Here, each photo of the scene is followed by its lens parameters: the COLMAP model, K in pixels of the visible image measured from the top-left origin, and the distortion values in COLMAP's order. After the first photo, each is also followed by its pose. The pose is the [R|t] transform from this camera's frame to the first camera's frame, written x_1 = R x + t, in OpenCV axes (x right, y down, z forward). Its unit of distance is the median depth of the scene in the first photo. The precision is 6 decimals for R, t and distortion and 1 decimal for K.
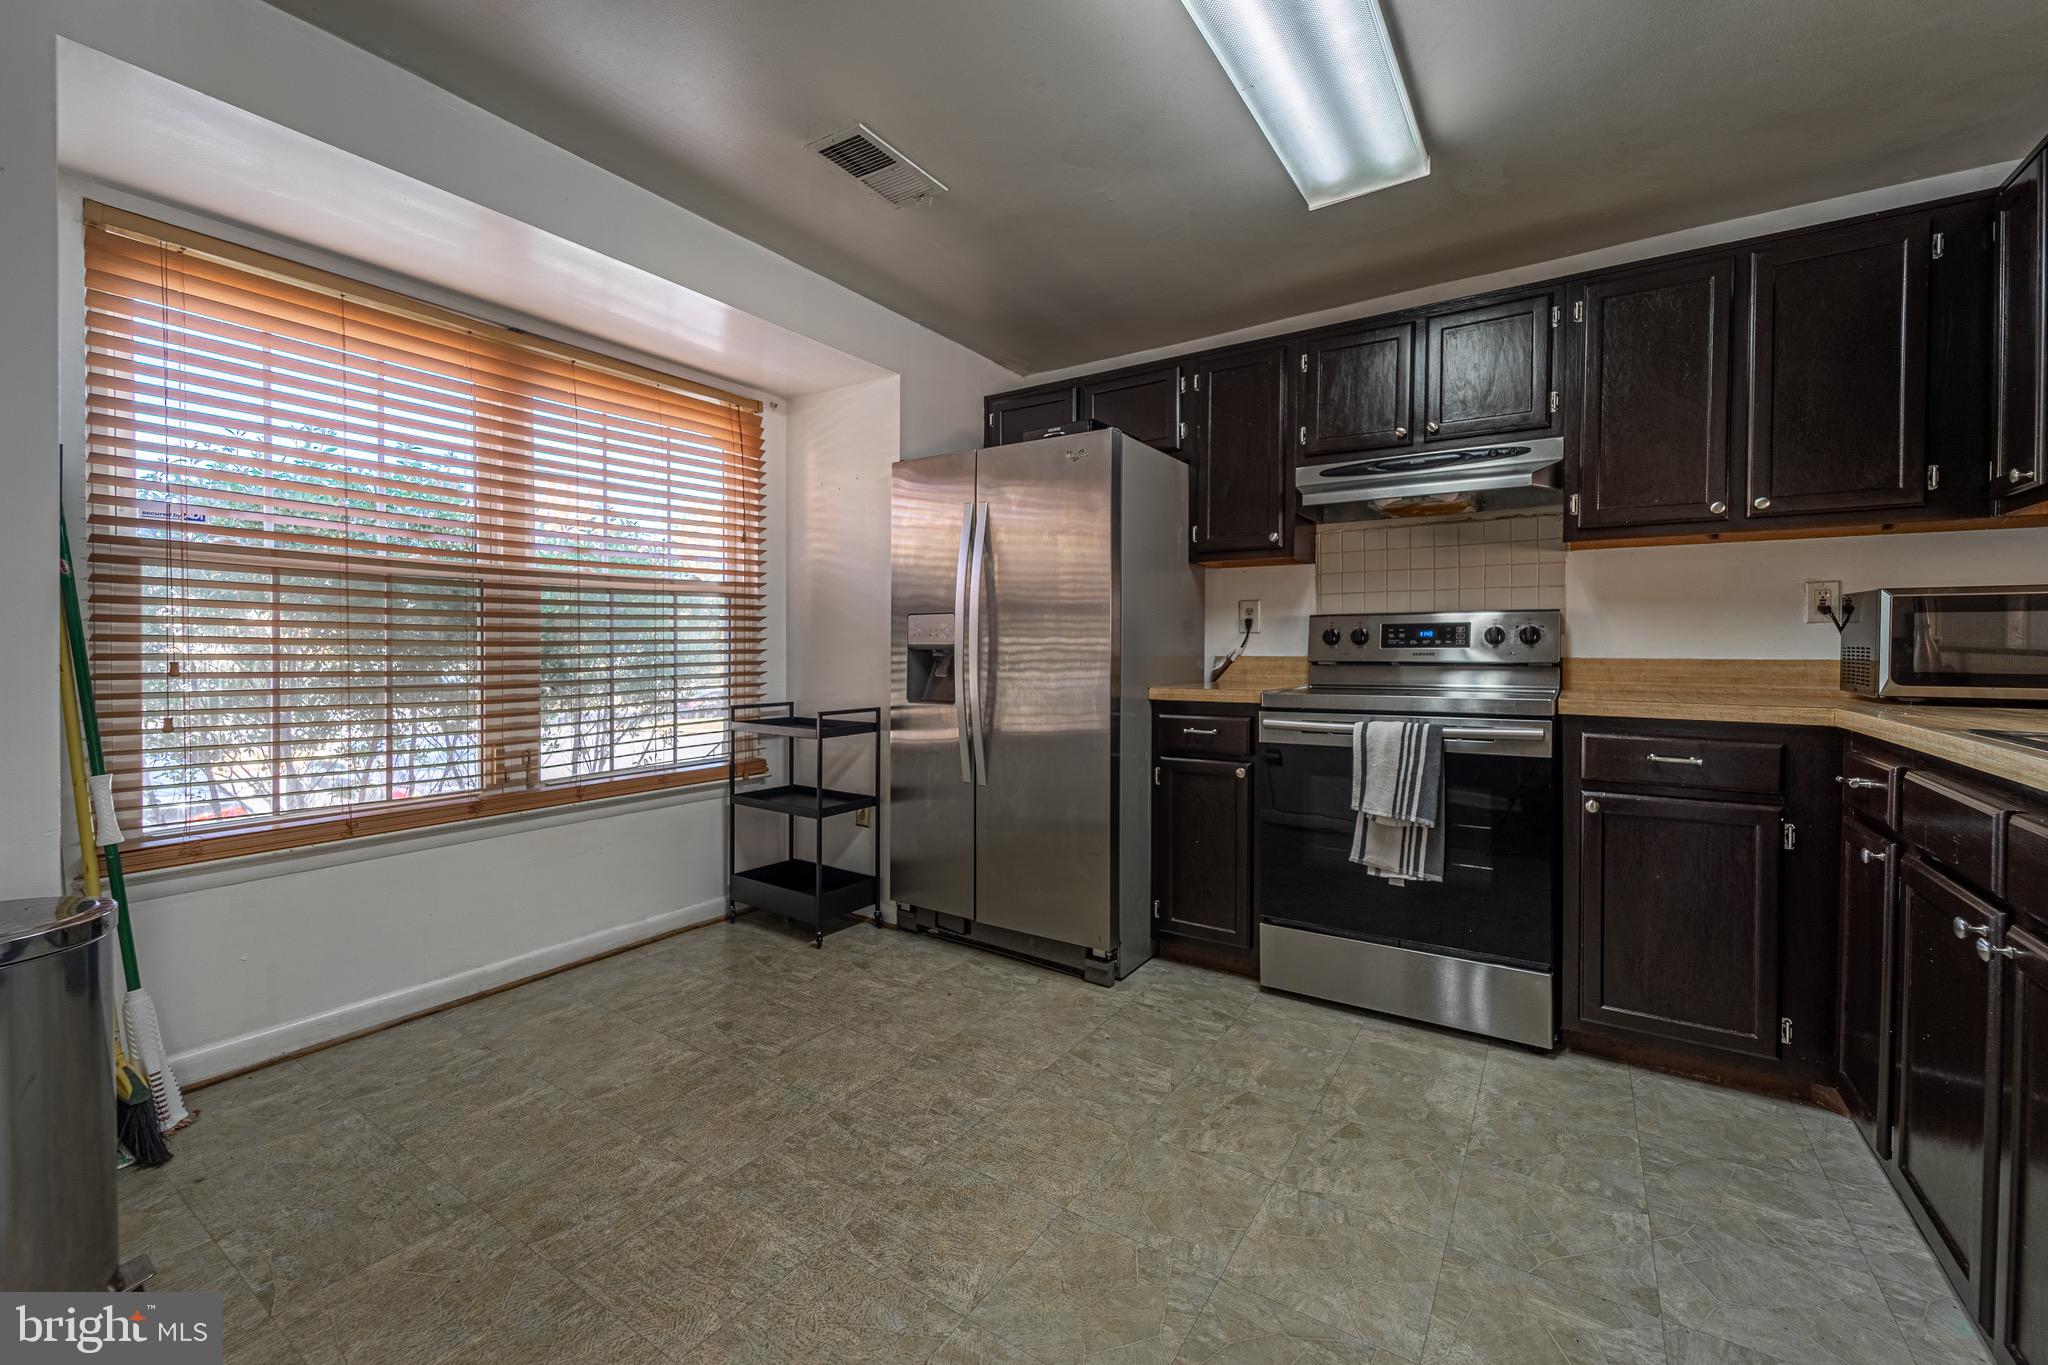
lens RADIAL K [[824.5, 0, 1015.6], [0, 824.5, 661.5], [0, 0, 1]] dist [-0.001400, -0.001103]
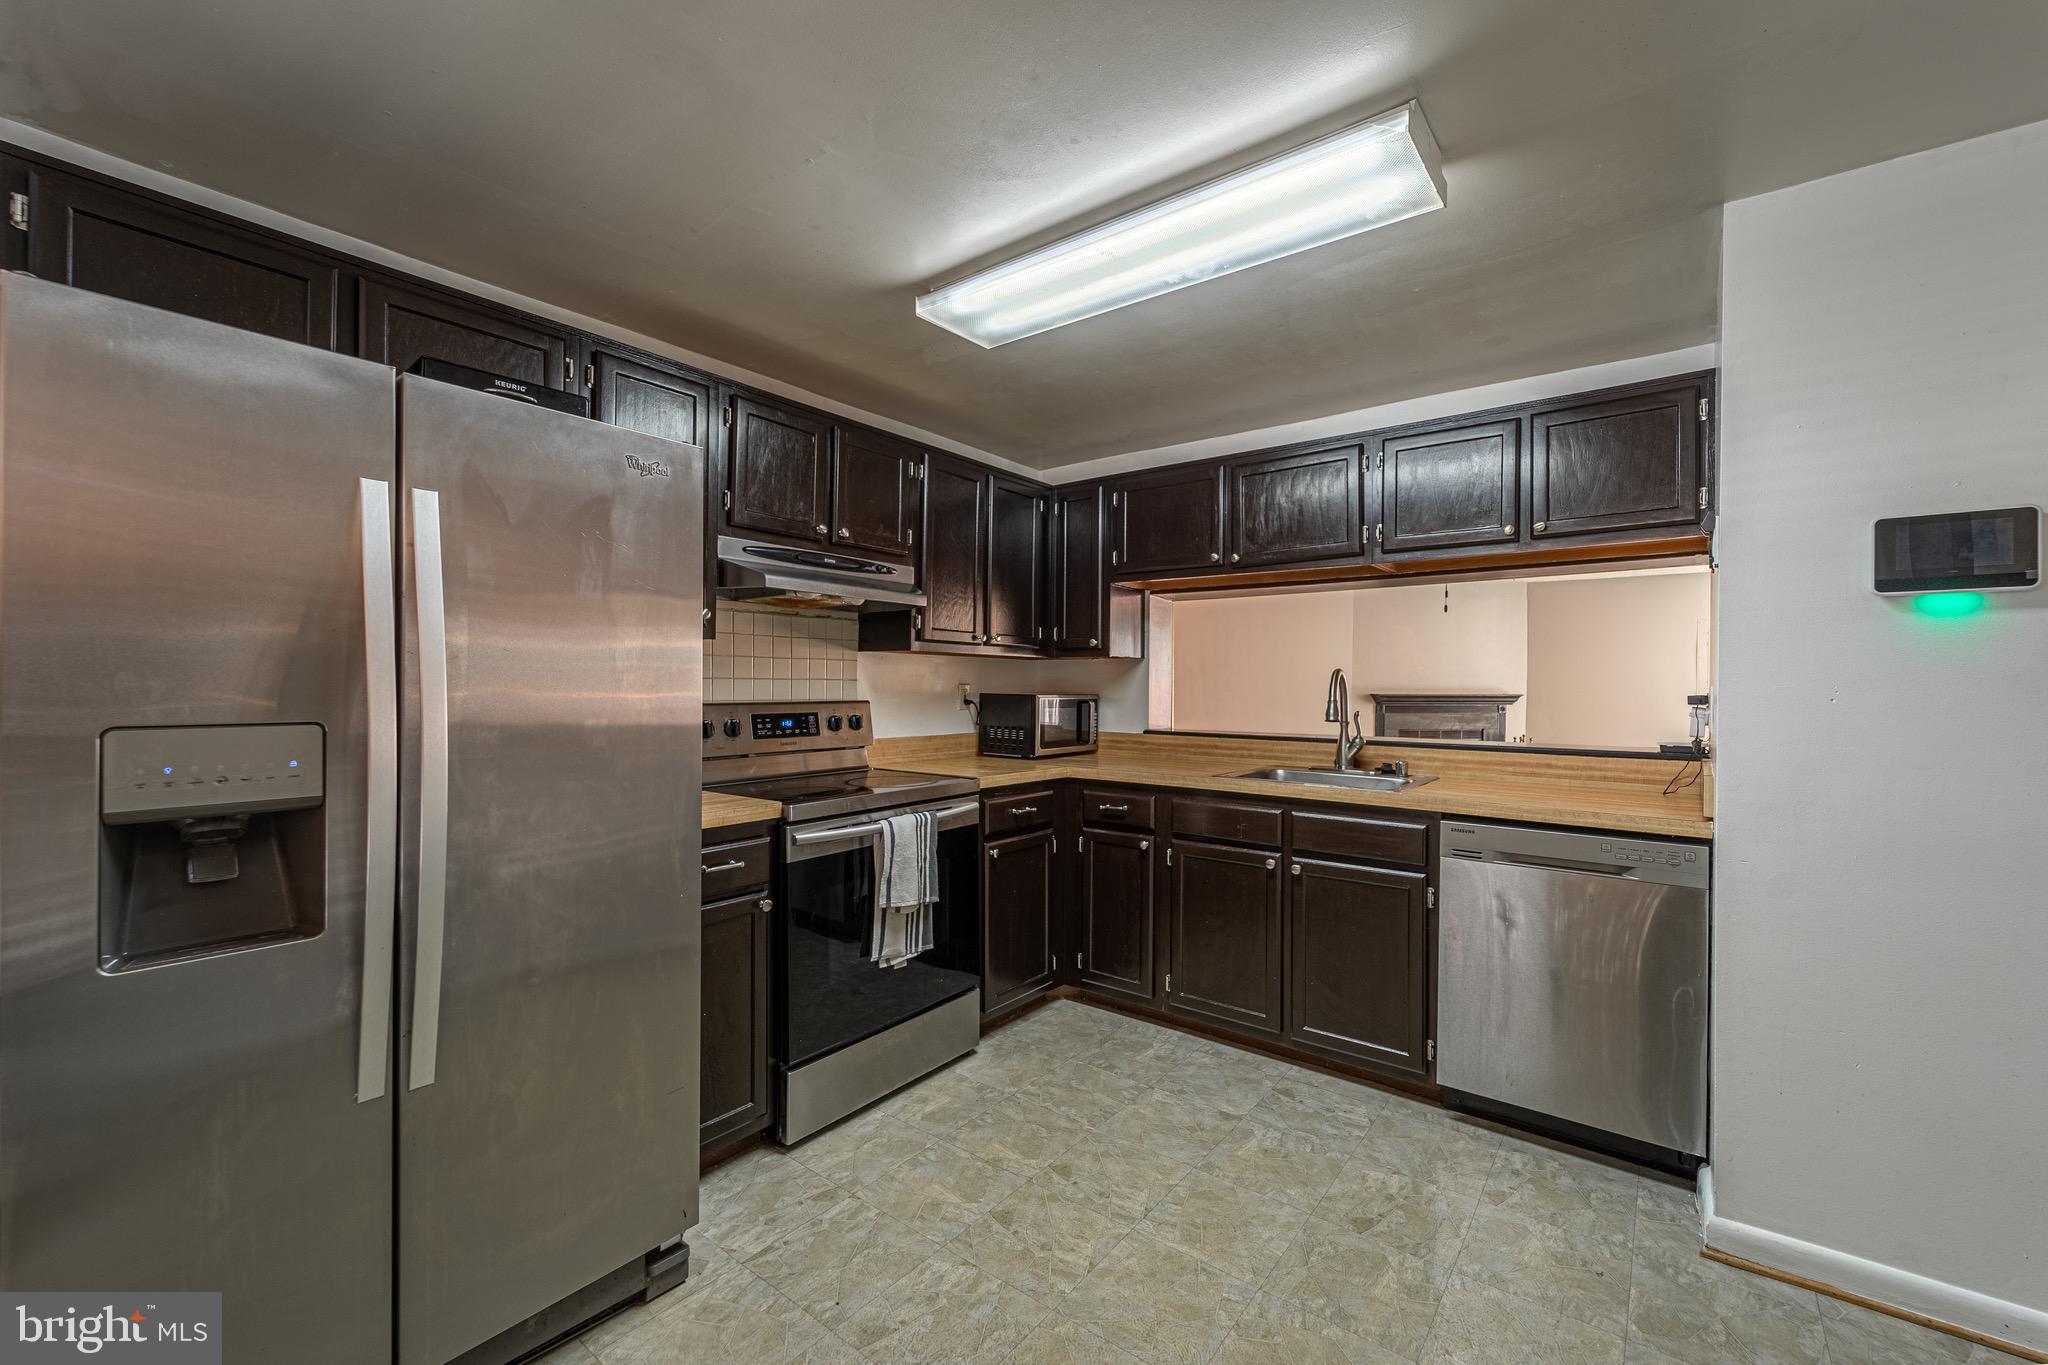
lens RADIAL K [[827.4, 0, 1042.9], [0, 827.4, 685.2], [0, 0, 1]] dist [0.002115, -0.003185]
pose [[0.057393, -0.001927, 0.998350, -0.534040], [0.010659, 0.999942, 0.001317, -0.083446], [-0.998295, 0.010566, 0.057411, 0.663226]]
